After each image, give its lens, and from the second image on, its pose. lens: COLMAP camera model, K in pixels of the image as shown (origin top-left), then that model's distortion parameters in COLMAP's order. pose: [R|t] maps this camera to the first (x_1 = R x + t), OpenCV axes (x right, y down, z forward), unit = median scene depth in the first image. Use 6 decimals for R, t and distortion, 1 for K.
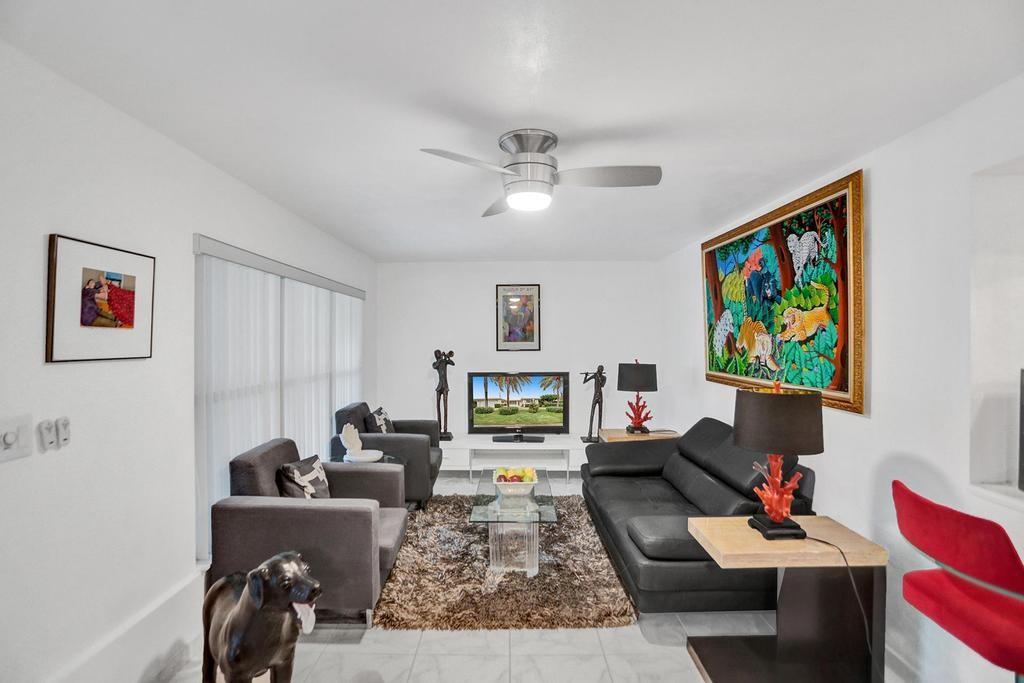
lens RADIAL K [[514.6, 0, 510.6], [0, 514.6, 336.5], [0, 0, 1]] dist [-0.075541, 0.038556]
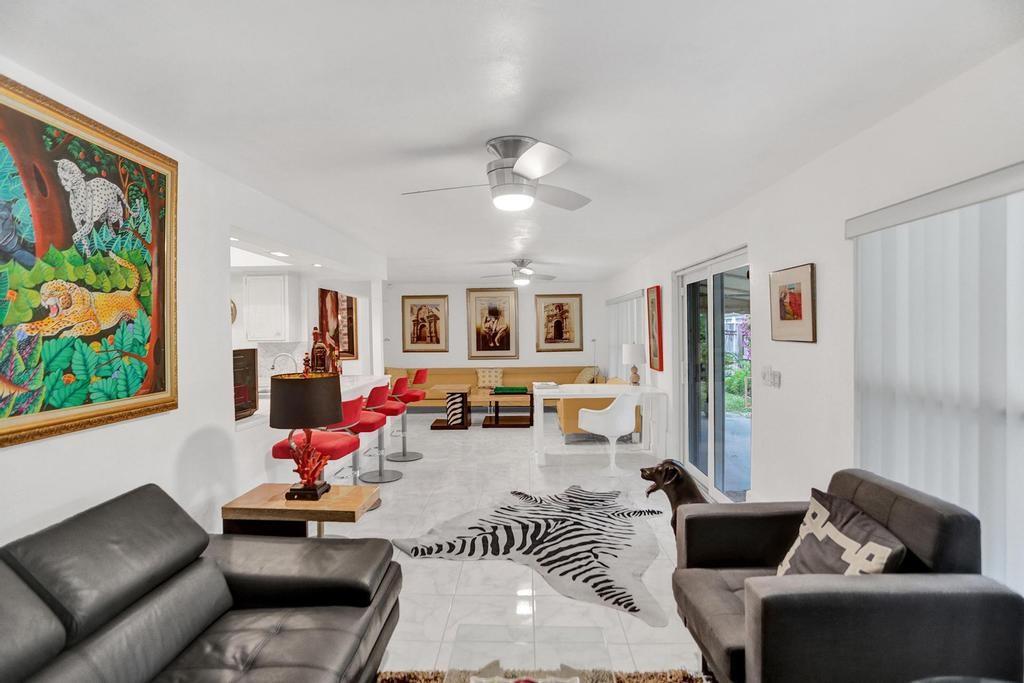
lens RADIAL K [[514.6, 0, 510.6], [0, 514.6, 336.5], [0, 0, 1]] dist [-0.075541, 0.038556]
pose [[-0.999401, 0.008455, 0.033547, 0.007743], [0.008718, 0.999932, 0.007689, 0.008382], [-0.033480, 0.007977, -0.999408, 1.523680]]
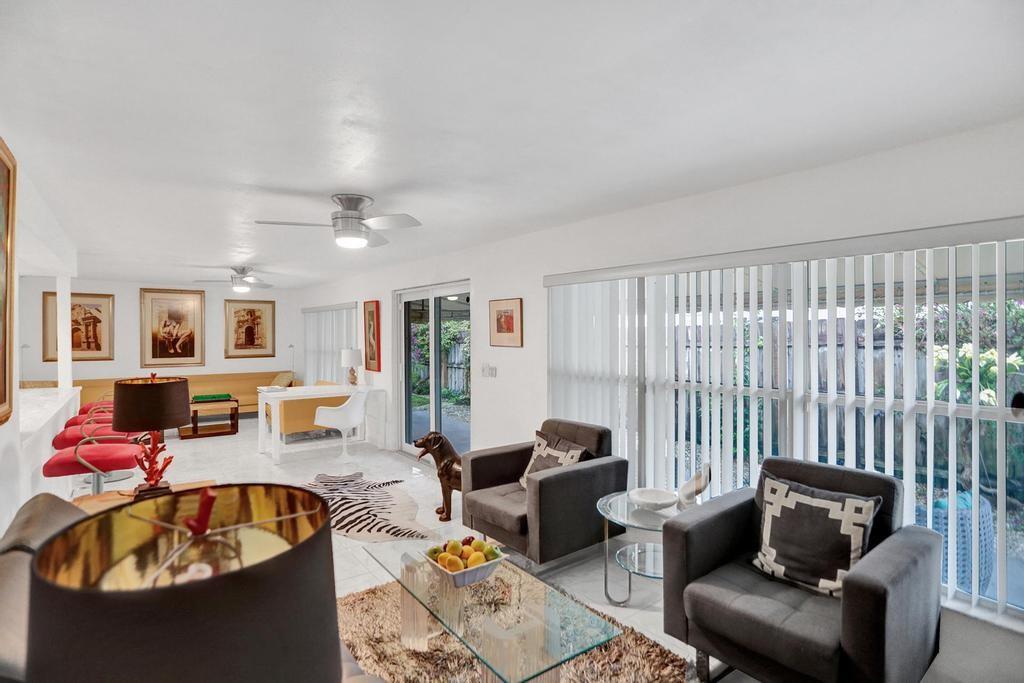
lens RADIAL K [[514.6, 0, 510.6], [0, 514.6, 336.5], [0, 0, 1]] dist [-0.075541, 0.038556]
pose [[-0.797580, 0.001608, -0.603211, 0.399090], [0.001319, 0.999999, 0.000922, -0.000913], [0.603212, -0.000060, -0.797581, 1.761691]]
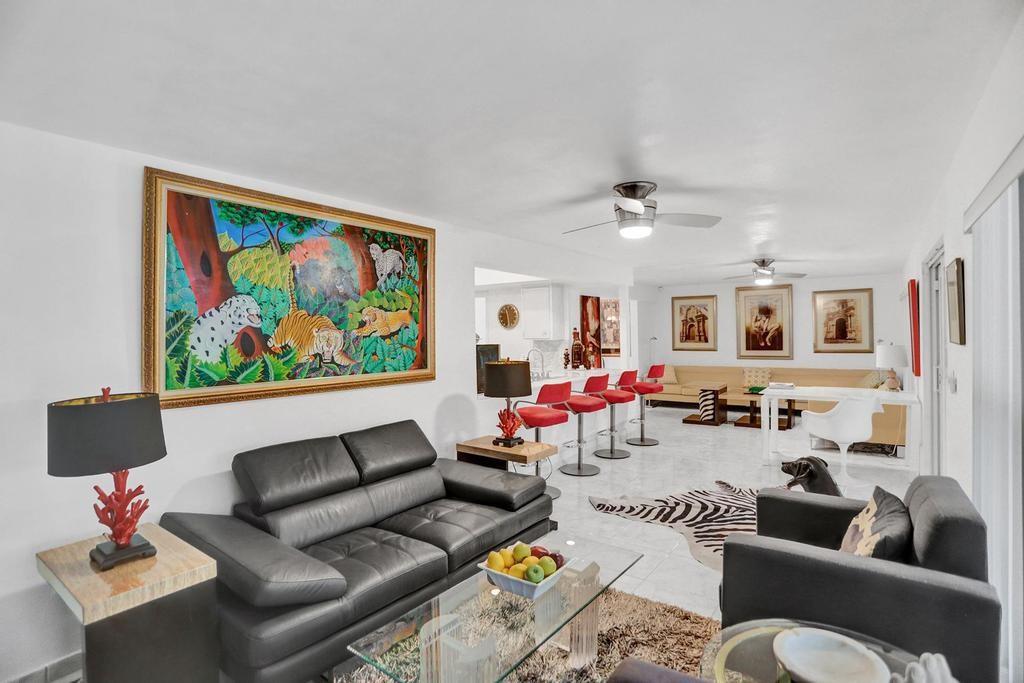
lens RADIAL K [[514.6, 0, 510.6], [0, 514.6, 336.5], [0, 0, 1]] dist [-0.075541, 0.038556]
pose [[-0.797493, 0.003756, 0.603317, -0.384889], [0.008701, 0.999948, 0.005276, 0.006275], [-0.603266, 0.009457, -0.797484, 1.688252]]
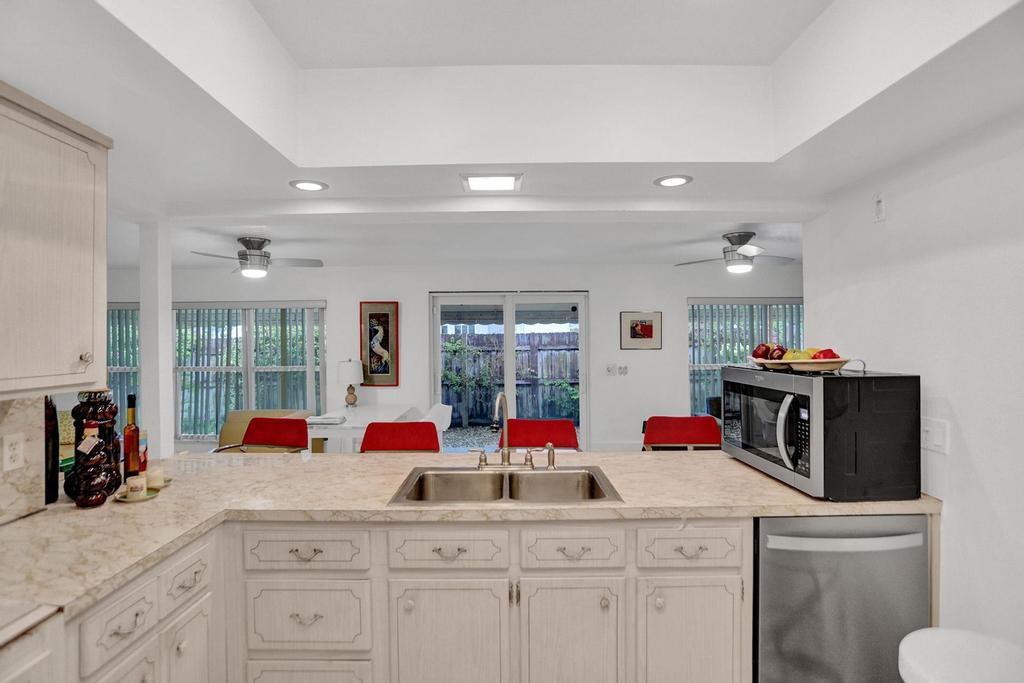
lens RADIAL K [[537.8, 0, 495.6], [0, 537.8, 338.2], [0, 0, 1]] dist [-0.080626, 0.044813]
pose [[-0.012071, -0.005038, -0.999914, 1.444986], [0.014491, 0.999881, -0.005213, -0.008509], [0.999822, -0.014552, -0.011997, 0.085476]]
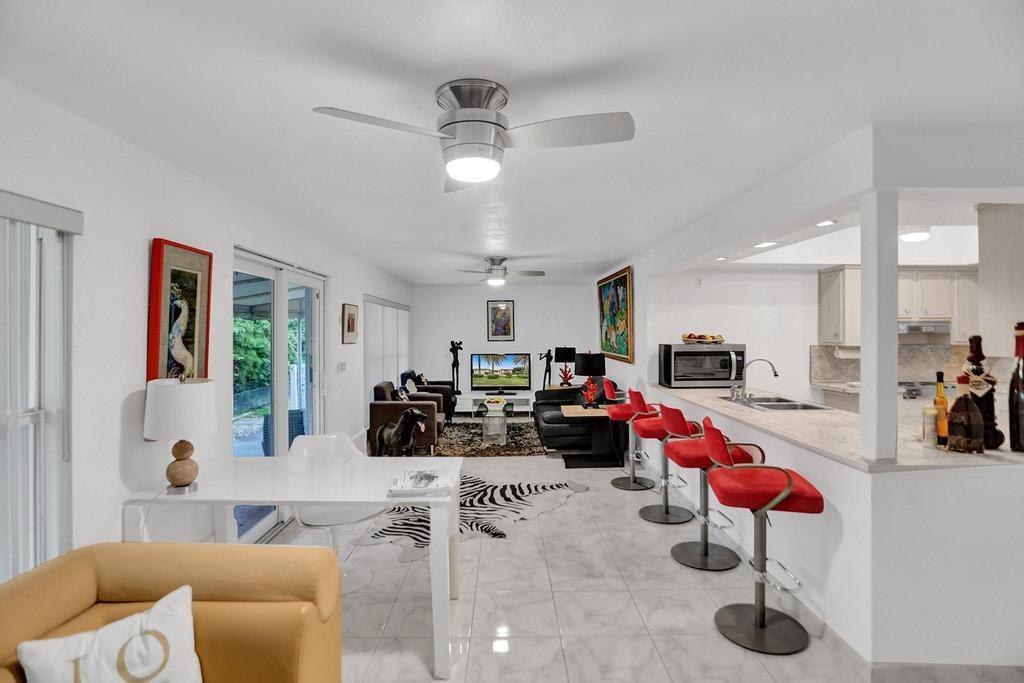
lens RADIAL K [[510.2, 0, 509.7], [0, 510.2, 338.8], [0, 0, 1]] dist [-0.069957, 0.029025]
pose [[0.999965, -0.007694, 0.003216, 0.070120], [0.007637, 0.999819, 0.017451, -0.014143], [-0.003350, -0.017426, 0.999843, -1.167181]]
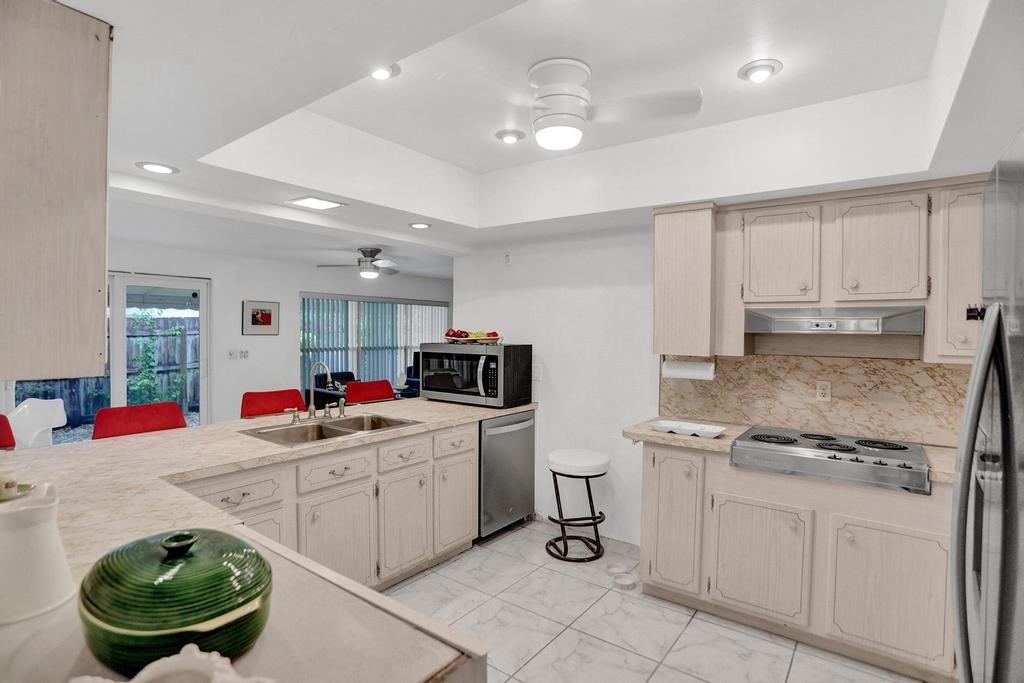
lens RADIAL K [[514.6, 0, 510.6], [0, 514.6, 336.5], [0, 0, 1]] dist [-0.075541, 0.038556]
pose [[0.799181, 0.011956, -0.600972, 1.544731], [-0.002341, 0.999856, 0.016779, -0.001564], [0.601086, -0.012002, 0.799094, -0.436897]]
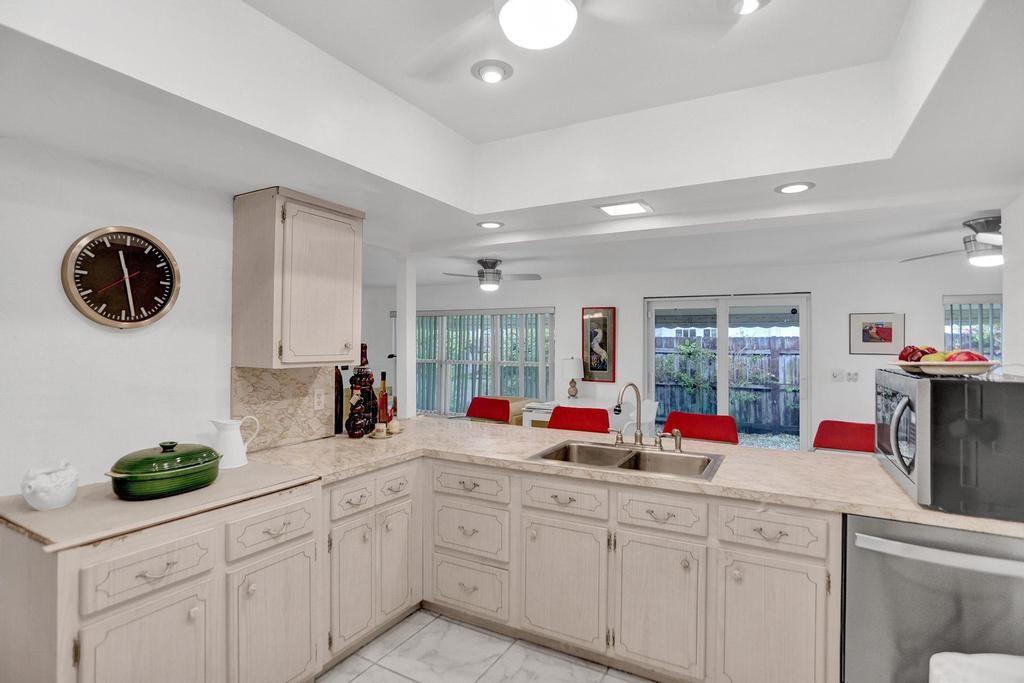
lens RADIAL K [[507.5, 0, 484.7], [0, 507.5, 337.5], [0, 0, 1]] dist [-0.083079, 0.038906]
pose [[-0.507301, -0.014706, -0.861643, 1.542113], [-0.002083, 0.999872, -0.015839, 0.001272], [0.861766, -0.006240, -0.507267, 0.291393]]
